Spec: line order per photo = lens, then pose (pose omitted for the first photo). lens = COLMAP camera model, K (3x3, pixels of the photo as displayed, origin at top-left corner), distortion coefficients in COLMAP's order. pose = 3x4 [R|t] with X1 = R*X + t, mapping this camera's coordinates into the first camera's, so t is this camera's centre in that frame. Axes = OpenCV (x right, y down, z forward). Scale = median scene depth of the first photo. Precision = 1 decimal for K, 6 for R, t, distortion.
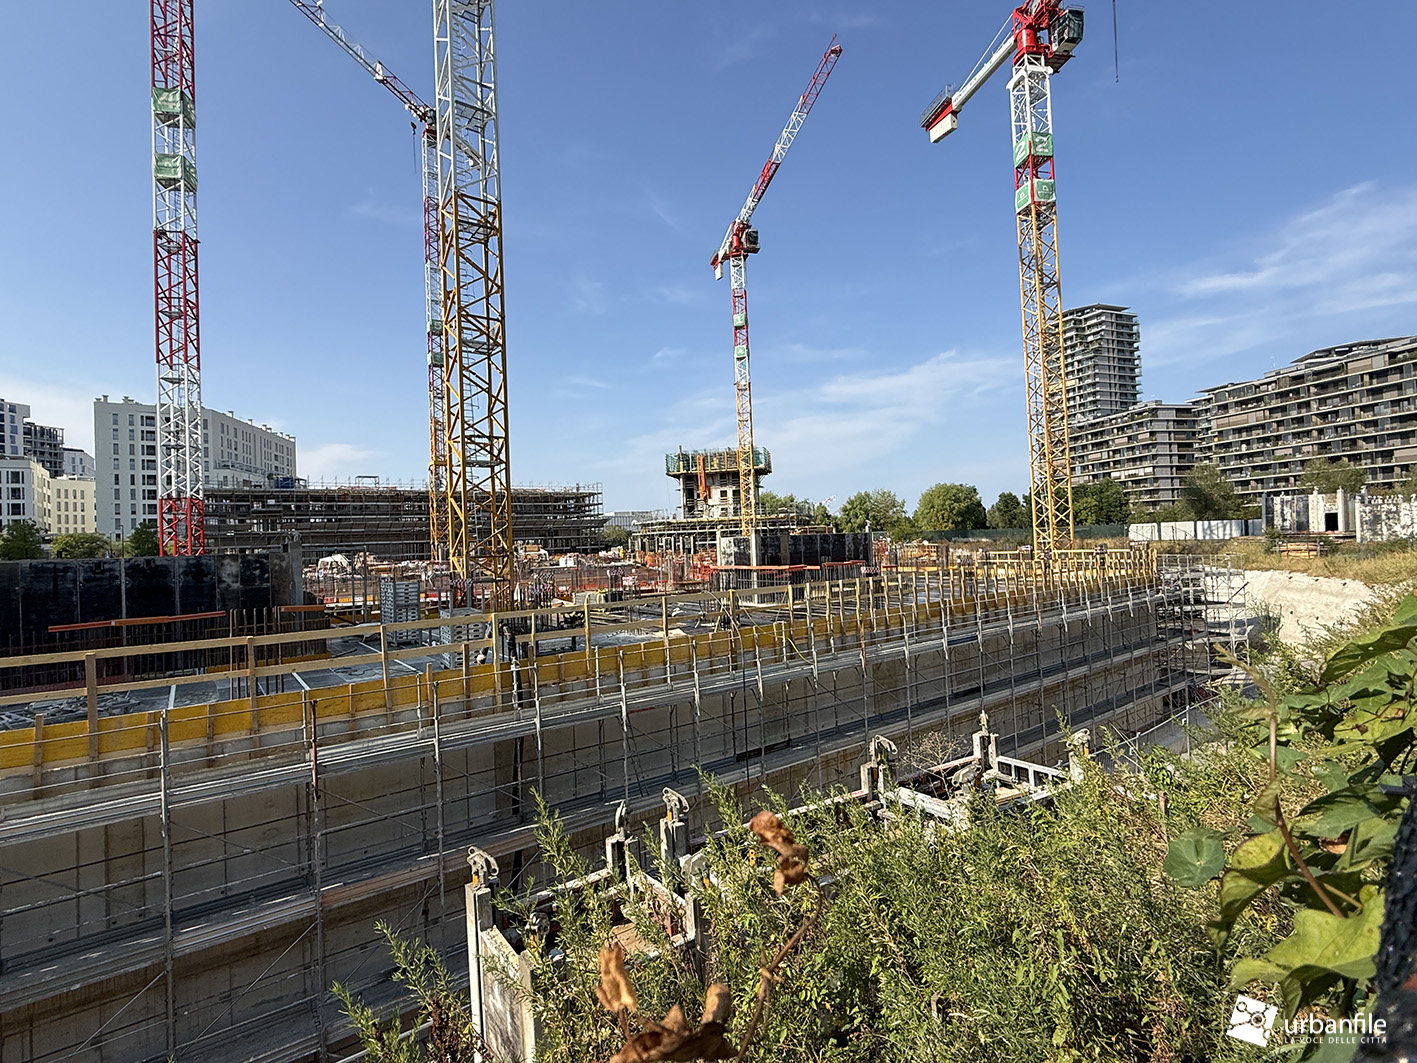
lens RADIAL K [[687.7, 0, 693.1], [0, 687.7, 539.4], [0, 0, 1]] dist [-0.023145, 0.003819]
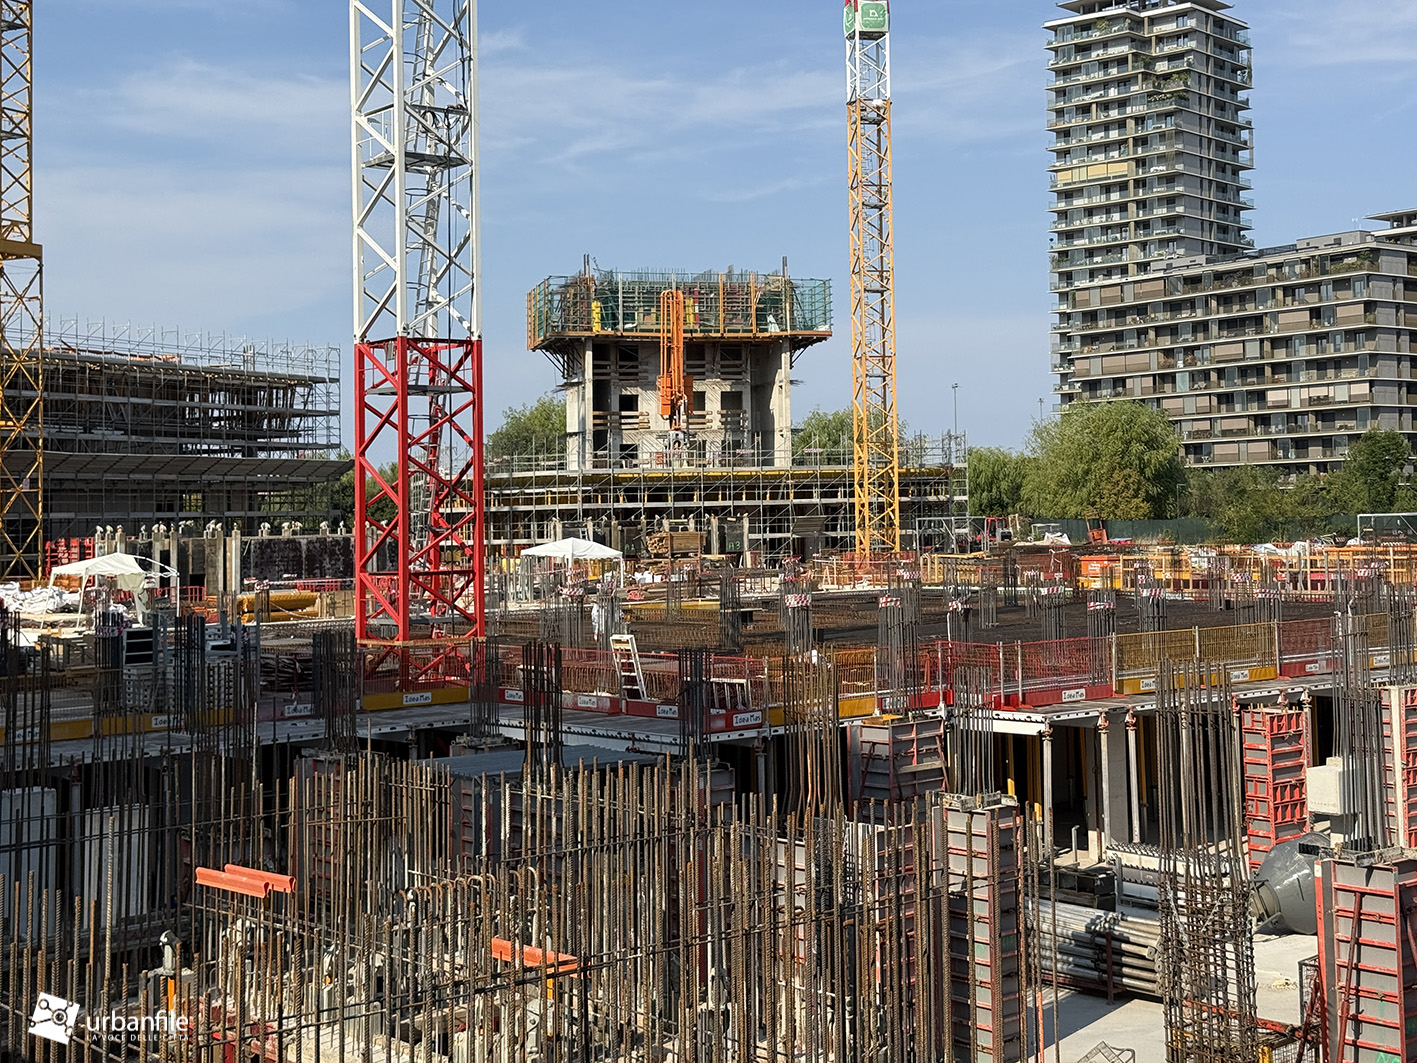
lens RADIAL K [[2004.1, 0, 702.9], [0, 2004.1, 498.8], [0, 0, 1]] dist [0.103359, 0.000000]
pose [[0.877998, 0.025559, 0.477982, -0.289134], [-0.014479, 0.999535, -0.026852, 0.008111], [-0.478446, 0.016656, 0.877959, 0.056852]]
